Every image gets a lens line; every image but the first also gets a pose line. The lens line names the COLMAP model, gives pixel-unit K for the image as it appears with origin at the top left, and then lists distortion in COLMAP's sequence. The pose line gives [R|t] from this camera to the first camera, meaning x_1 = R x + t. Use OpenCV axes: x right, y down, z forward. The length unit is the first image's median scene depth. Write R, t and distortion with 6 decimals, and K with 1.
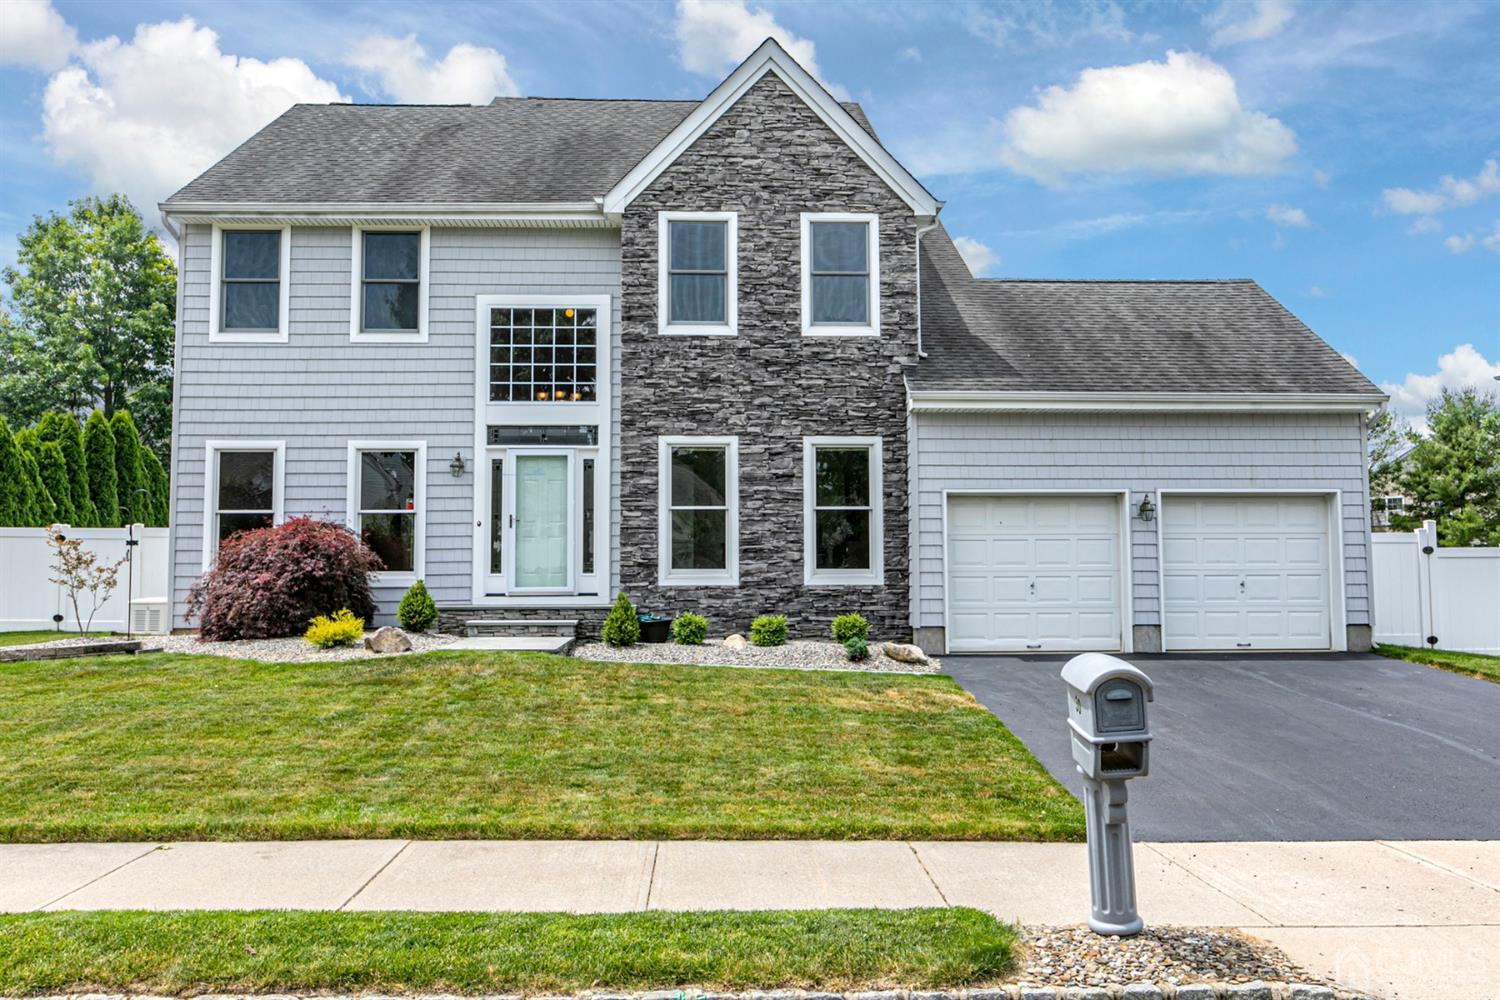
lens RADIAL K [[1256.0, 0, 747.5], [0, 1256.0, 502.7], [0, 0, 1]] dist [-0.004205, 0.003642]
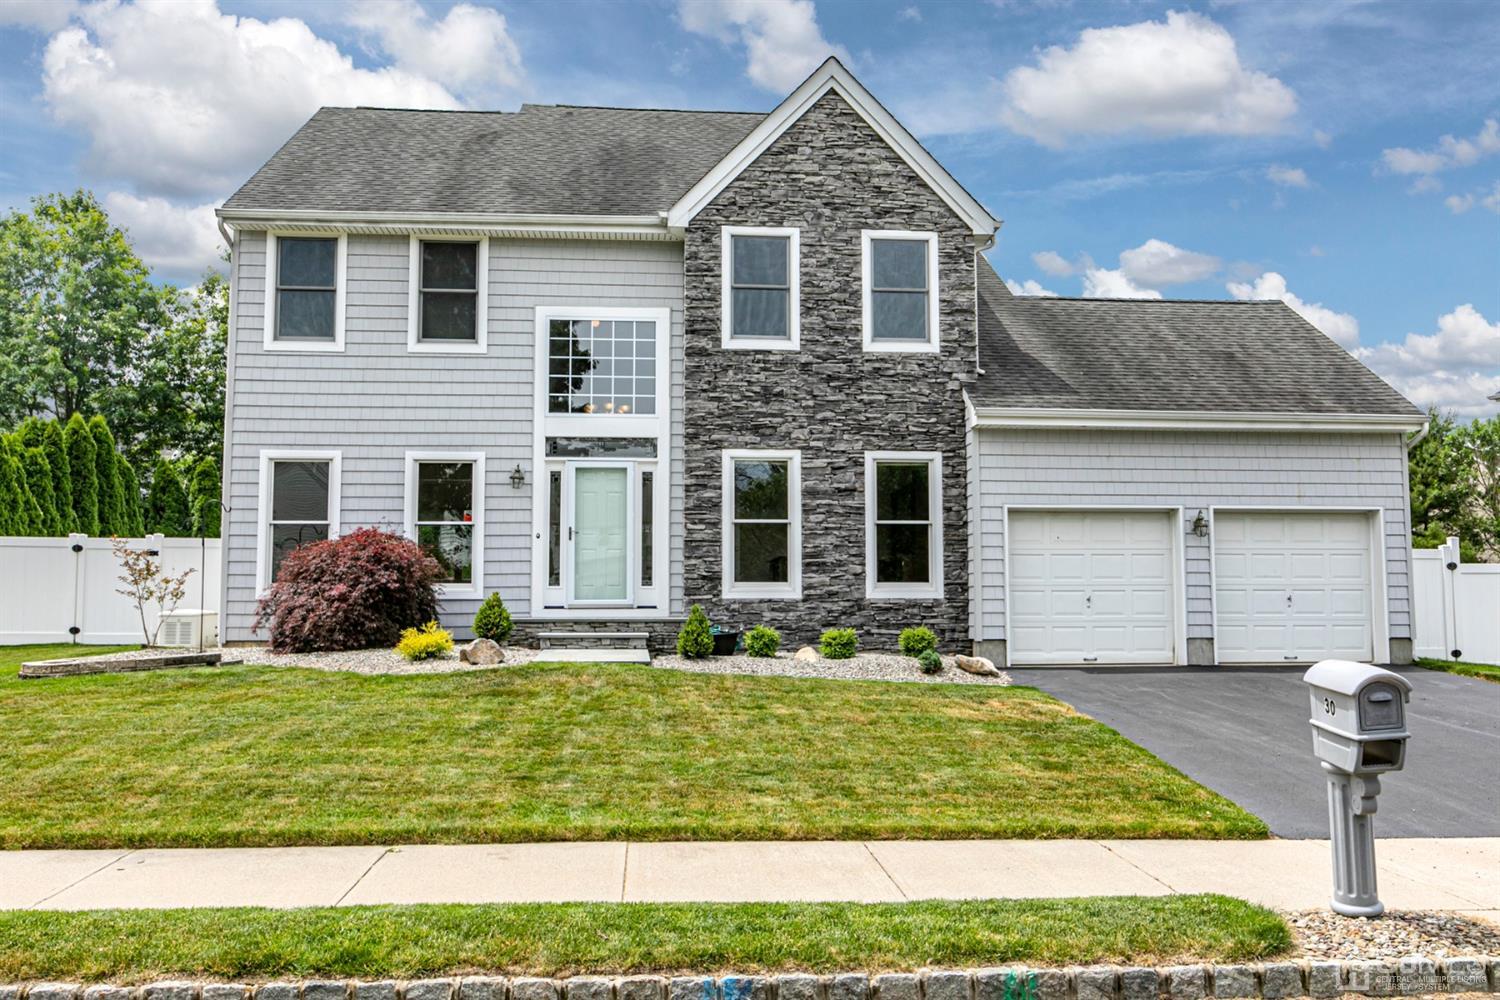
lens RADIAL K [[1294.2, 0, 752.3], [0, 1294.2, 503.7], [0, 0, 1]] dist [-0.005710, 0.005220]
pose [[0.998667, 0.006467, 0.051207, -0.099531], [-0.006046, 0.999947, -0.008355, -0.001245], [-0.051258, 0.008034, 0.998653, -0.034495]]
